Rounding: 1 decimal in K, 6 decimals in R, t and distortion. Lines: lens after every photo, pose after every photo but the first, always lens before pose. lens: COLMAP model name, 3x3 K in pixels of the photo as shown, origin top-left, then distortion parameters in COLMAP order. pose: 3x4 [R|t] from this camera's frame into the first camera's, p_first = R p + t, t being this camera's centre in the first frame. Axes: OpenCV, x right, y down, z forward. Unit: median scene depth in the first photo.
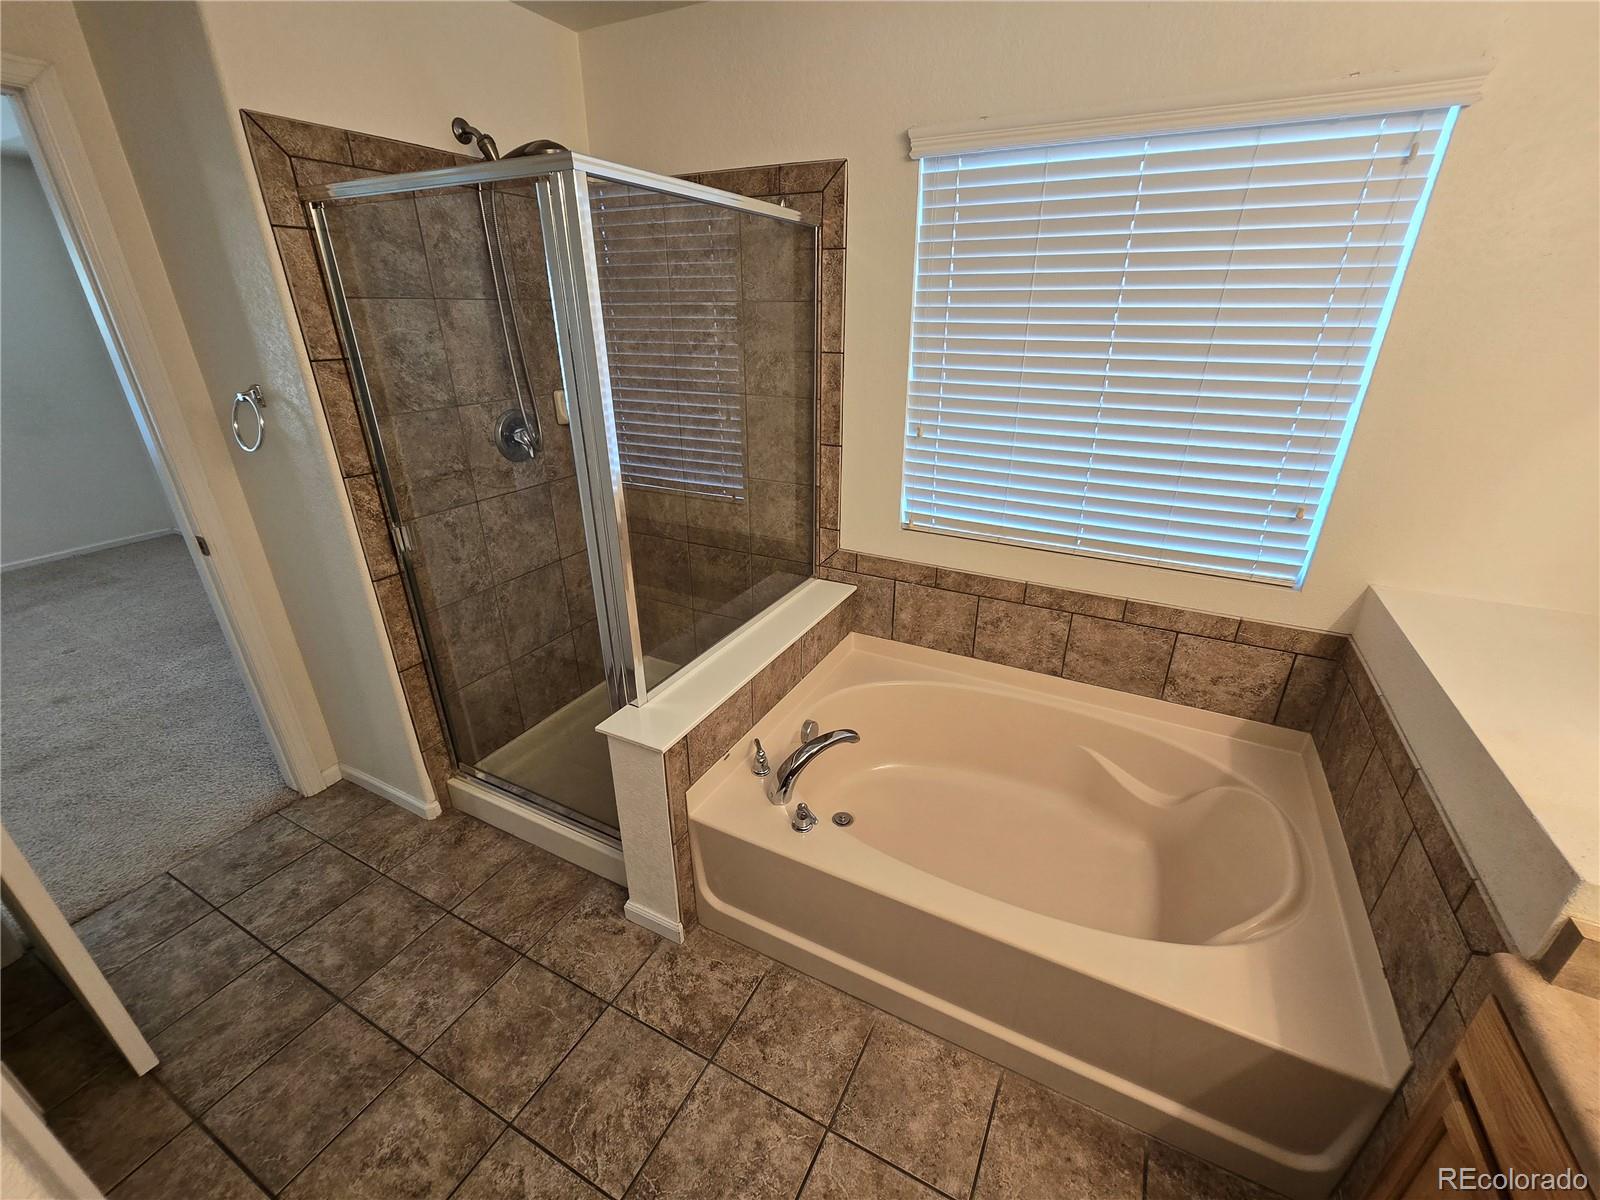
lens RADIAL K [[656.3, 0, 808.1], [0, 656.3, 605.8], [0, 0, 1]] dist [-0.007557, -0.000466]
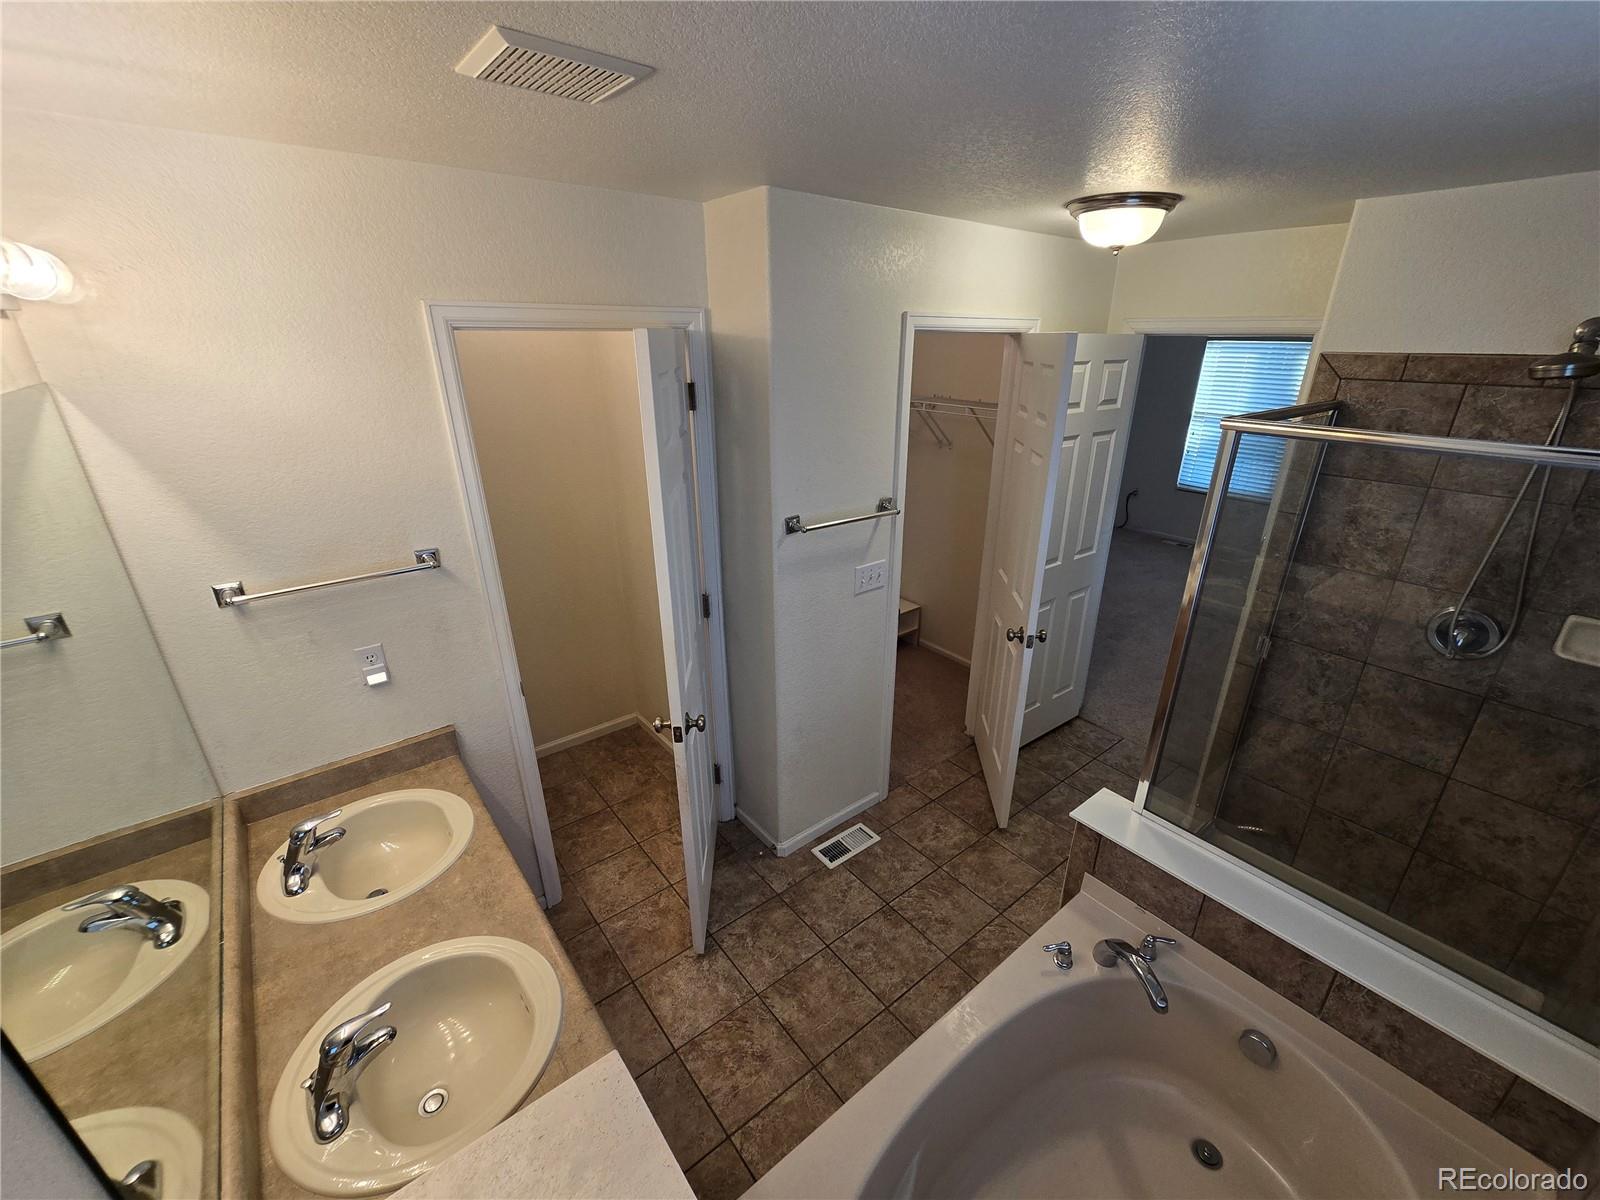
lens RADIAL K [[646.3, 0, 841.4], [0, 646.3, 606.9], [0, 0, 1]] dist [-0.000663, -0.000095]
pose [[-0.363867, 0.347121, -0.864354, 0.904548], [-0.398362, 0.780823, 0.481273, -0.537066], [0.841967, 0.519445, -0.145836, 0.546694]]
